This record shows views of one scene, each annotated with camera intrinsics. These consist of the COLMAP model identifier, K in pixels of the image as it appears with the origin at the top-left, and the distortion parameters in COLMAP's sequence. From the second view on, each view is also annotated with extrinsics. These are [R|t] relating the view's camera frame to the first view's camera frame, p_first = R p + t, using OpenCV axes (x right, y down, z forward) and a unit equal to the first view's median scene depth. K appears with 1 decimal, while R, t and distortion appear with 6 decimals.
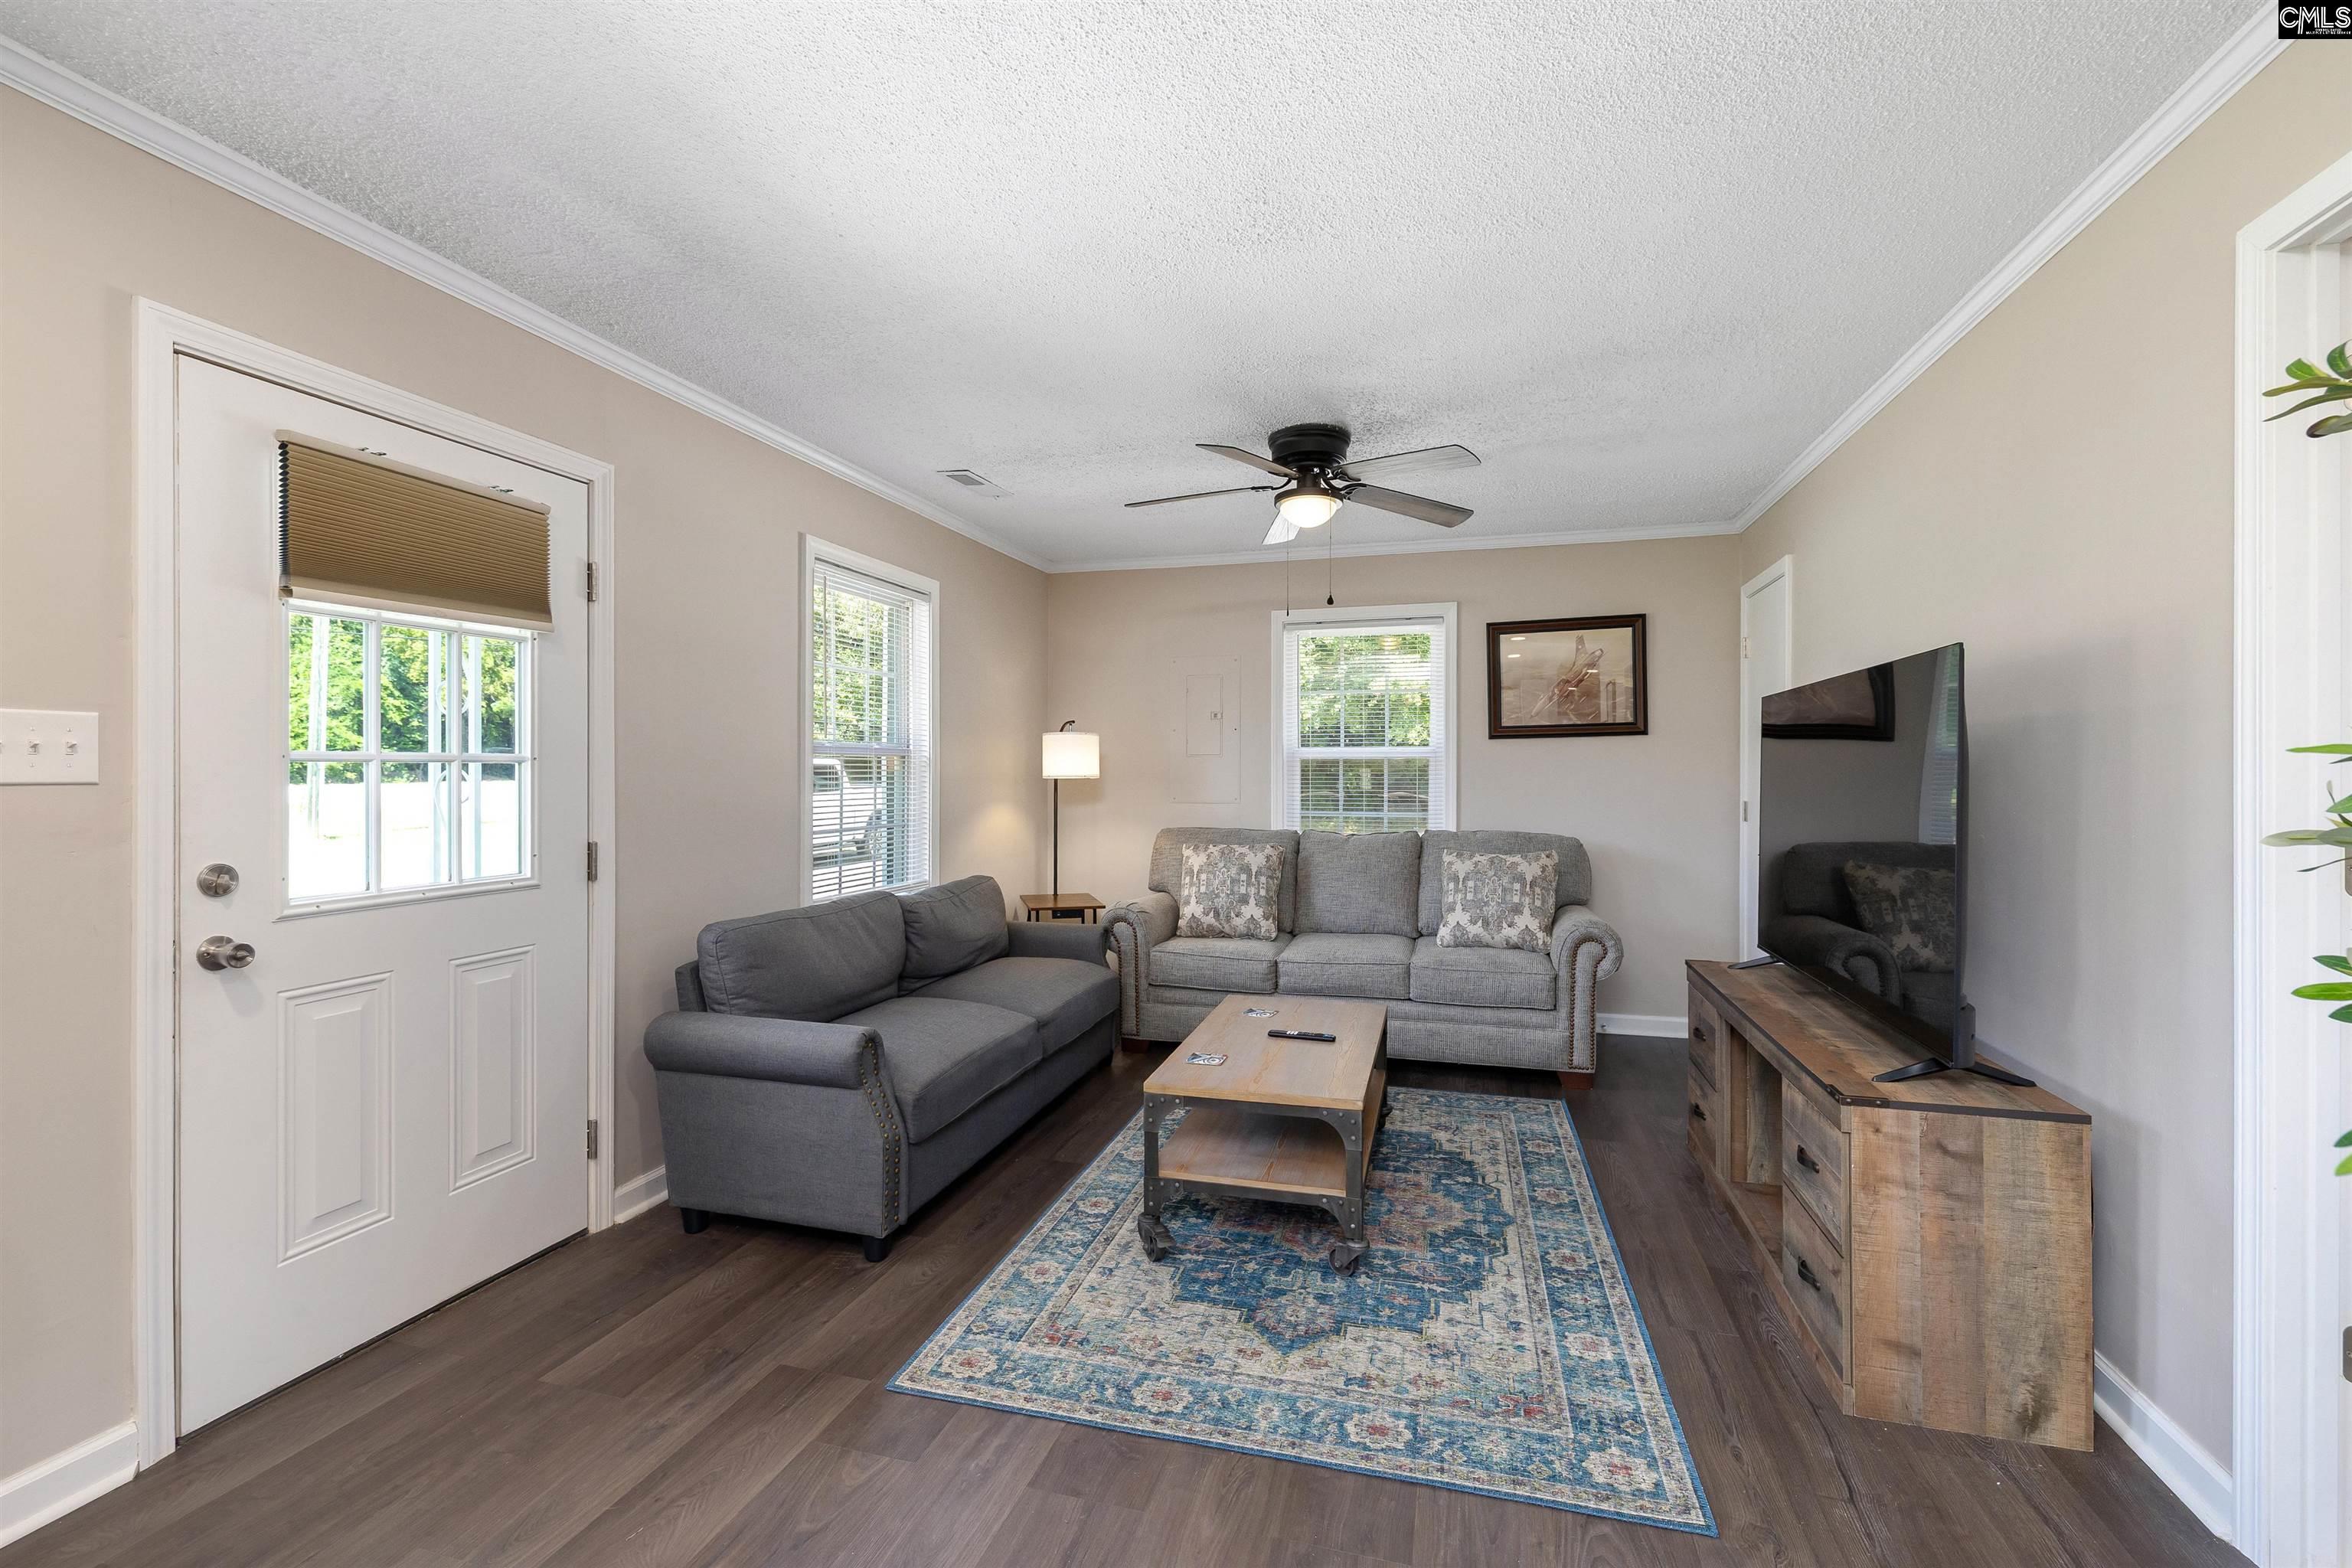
lens RADIAL K [[1018.9, 0, 1180.3], [0, 1018.9, 769.0], [0, 0, 1]] dist [0.000106, 0.000146]
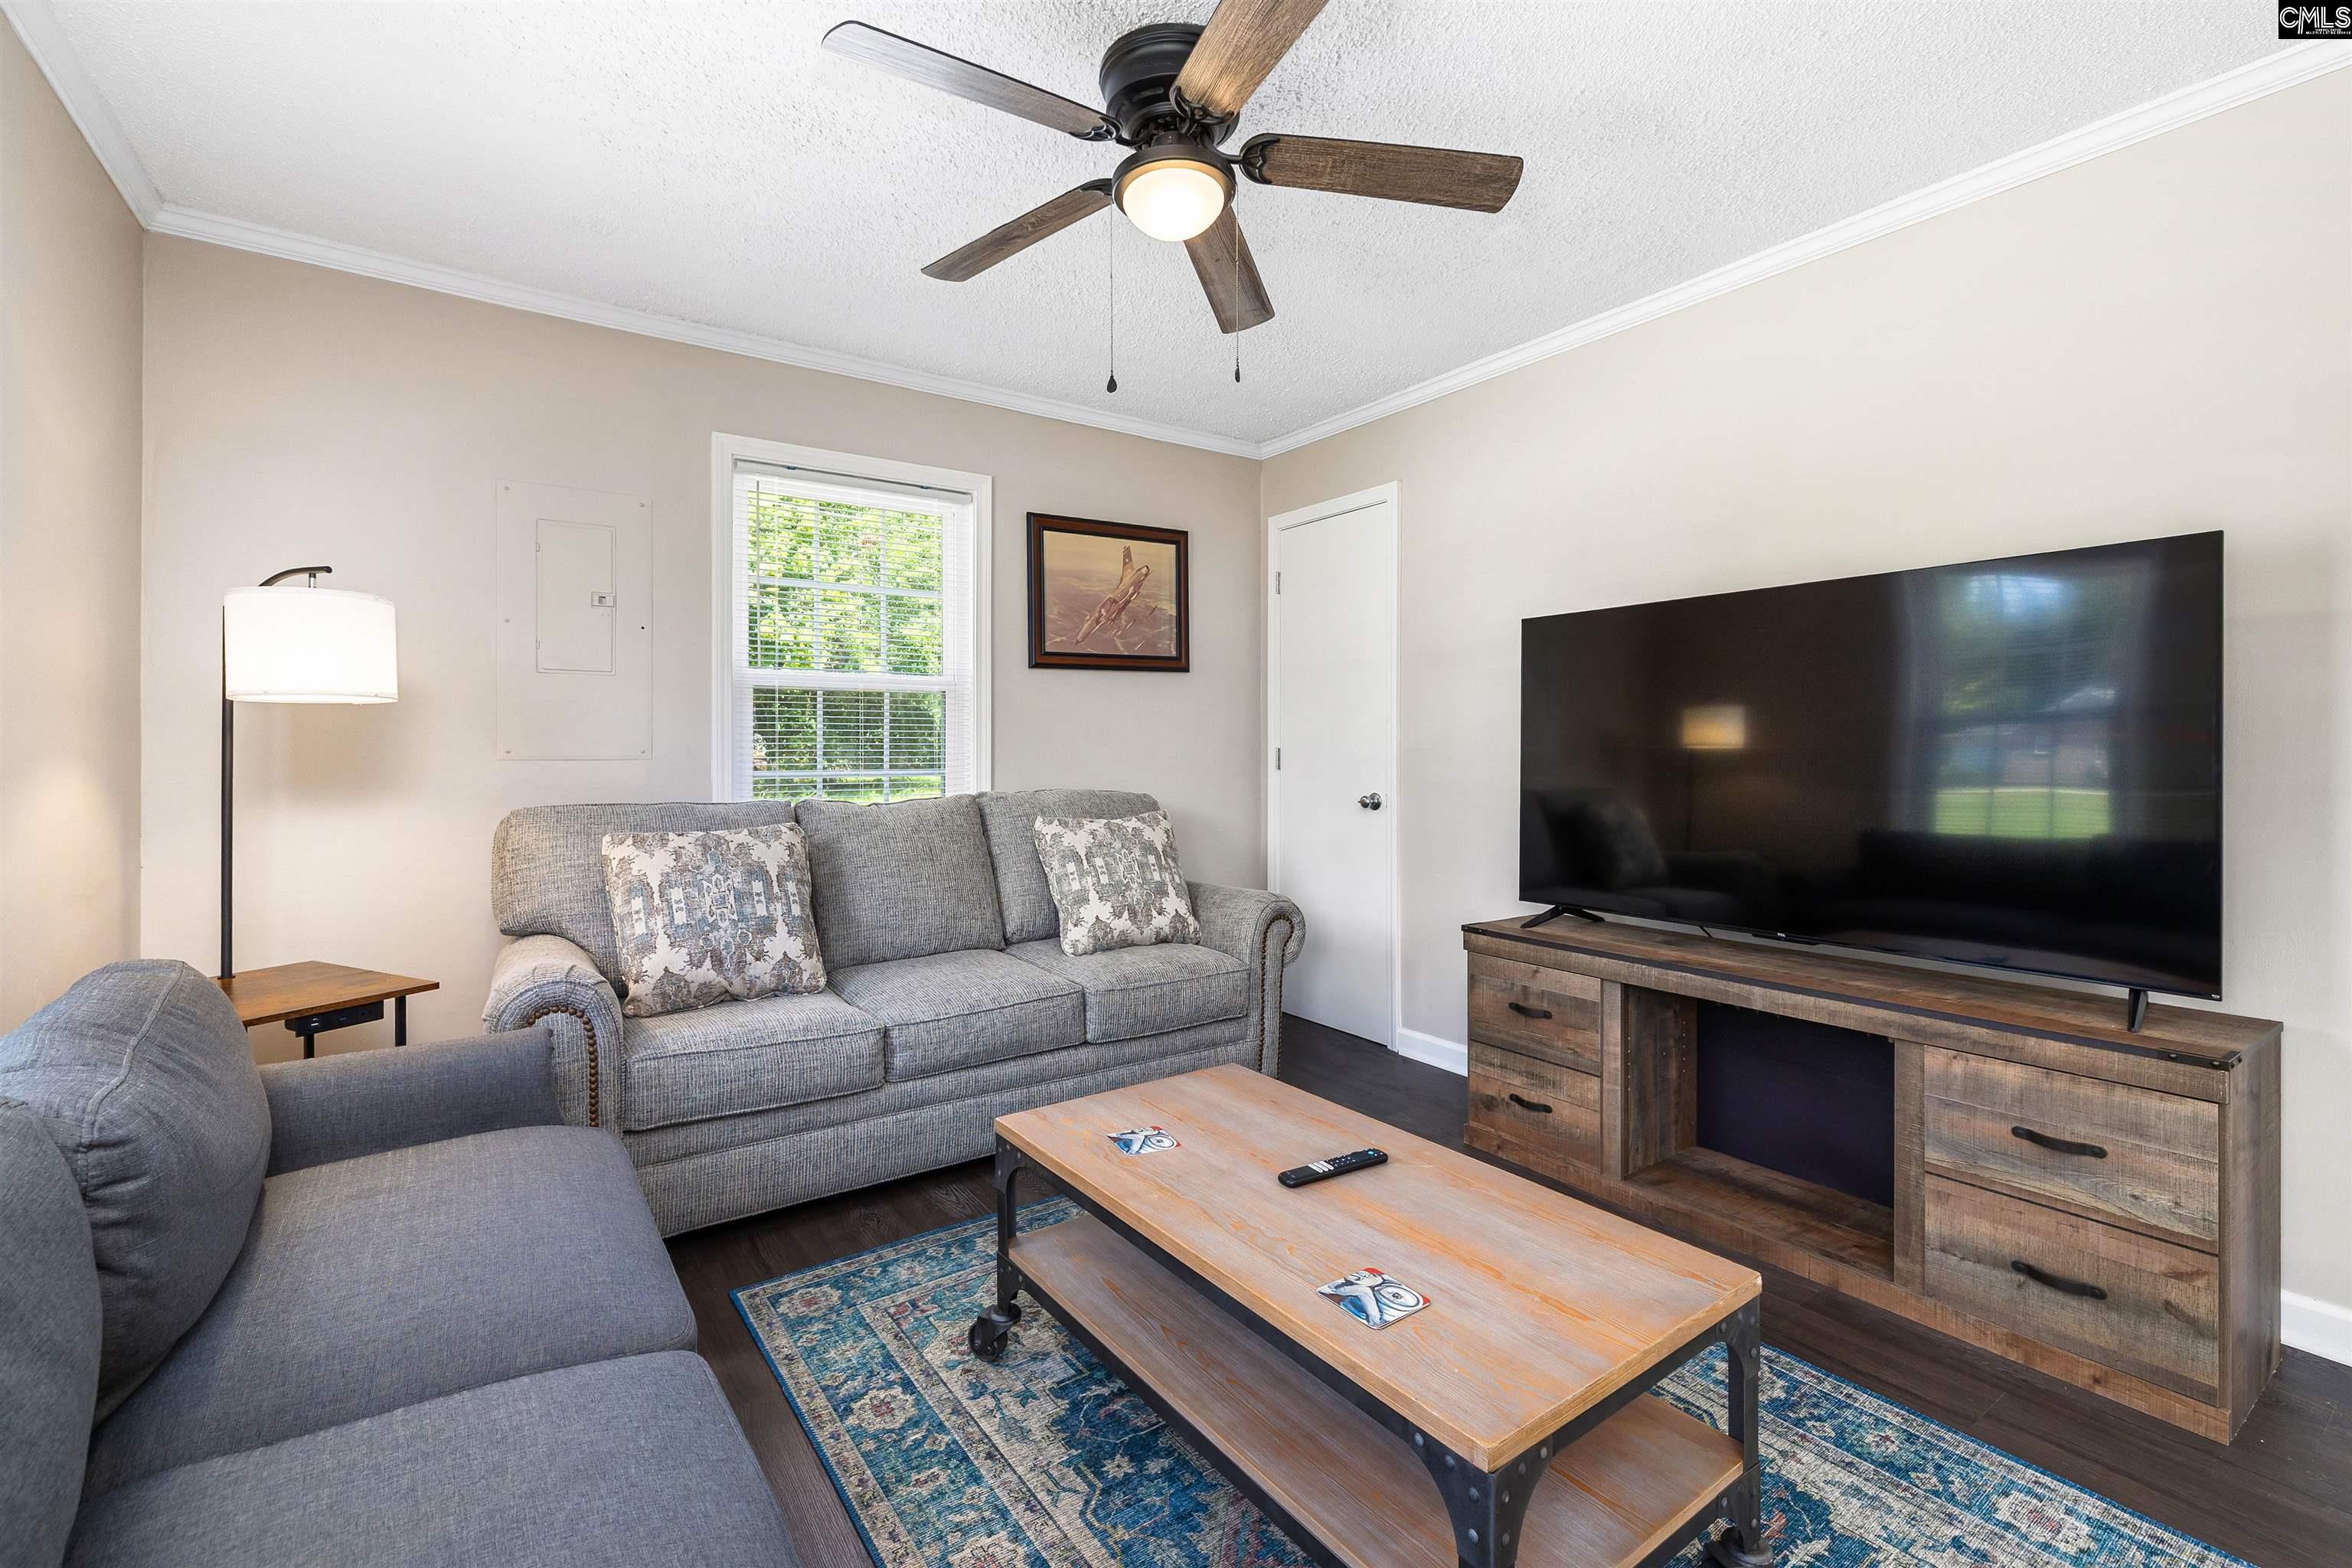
lens RADIAL K [[1017.9, 0, 1170.7], [0, 1017.9, 744.9], [0, 0, 1]] dist [-0.000105, -0.000199]
pose [[0.638319, 0.000750, 0.769771, -0.283542], [-0.002098, 0.999998, 0.000765, 0.036189], [-0.769769, -0.002103, 0.638319, 0.609163]]
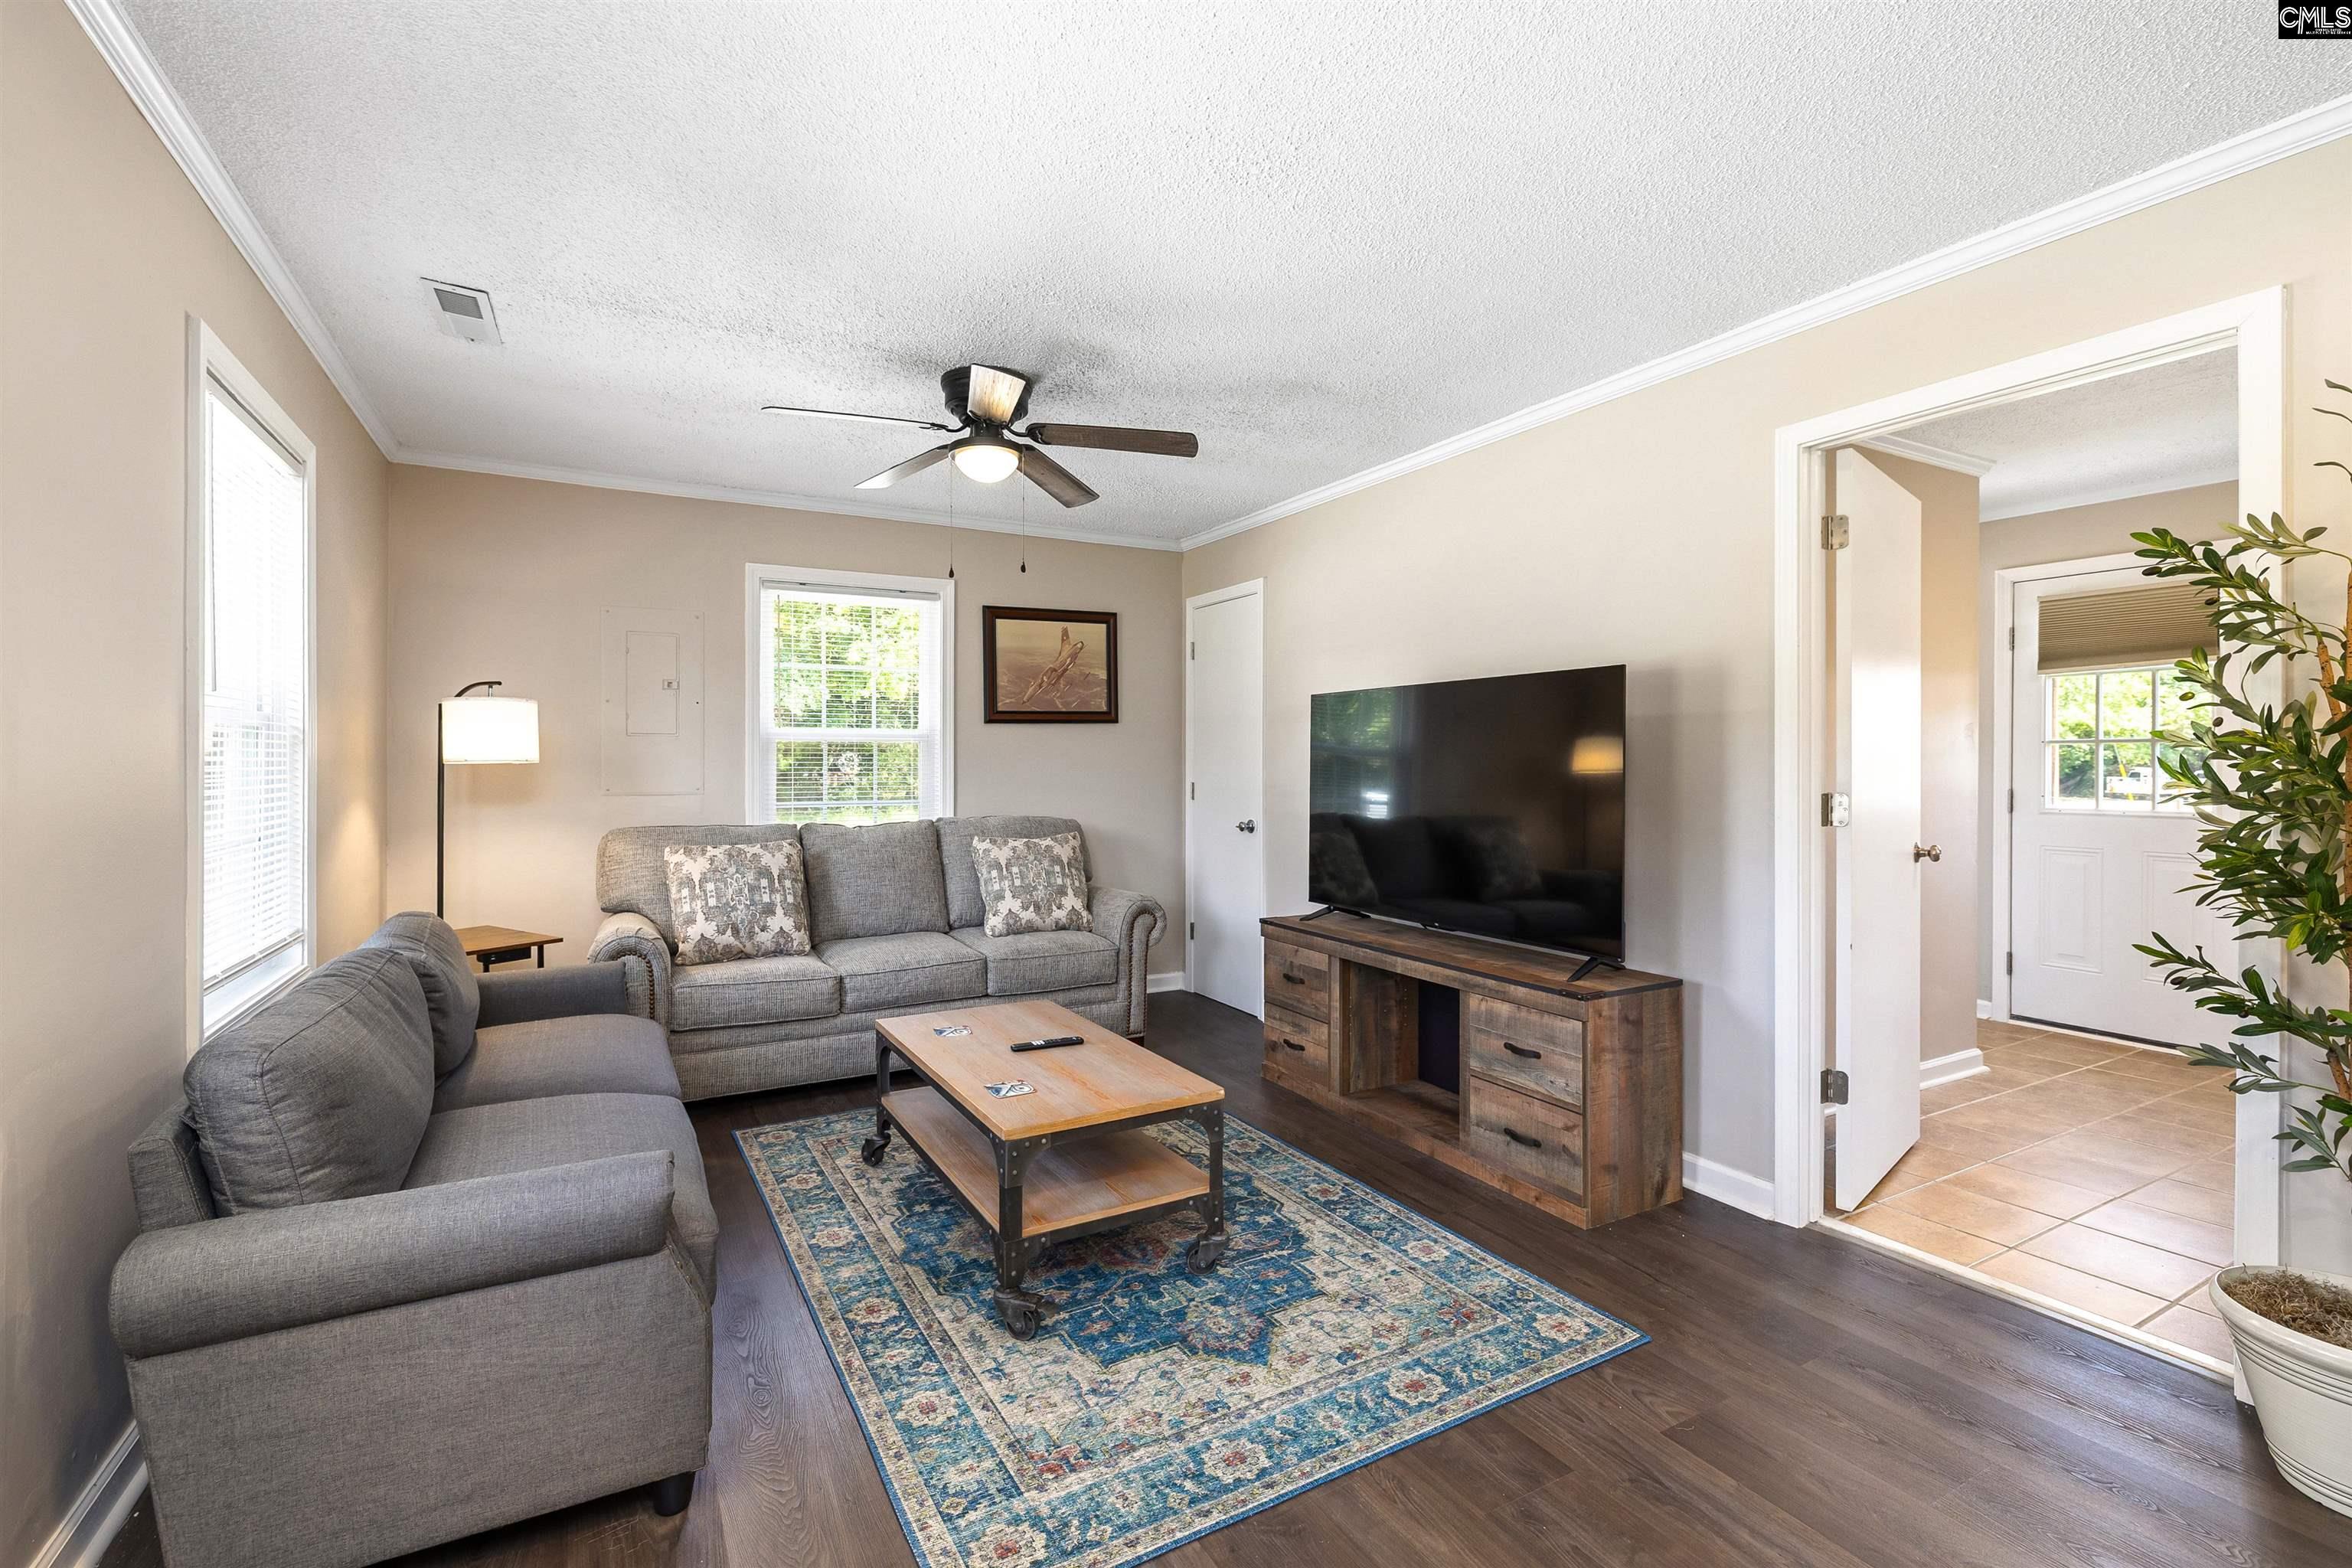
lens RADIAL K [[1032.5, 0, 1169.3], [0, 1032.5, 758.9], [0, 0, 1]] dist [-0.000836, 0.000147]
pose [[0.709069, 0.001848, 0.705137, -0.379457], [-0.003710, 0.999993, 0.001110, 0.004792], [-0.705129, -0.003403, 0.709071, 0.225768]]
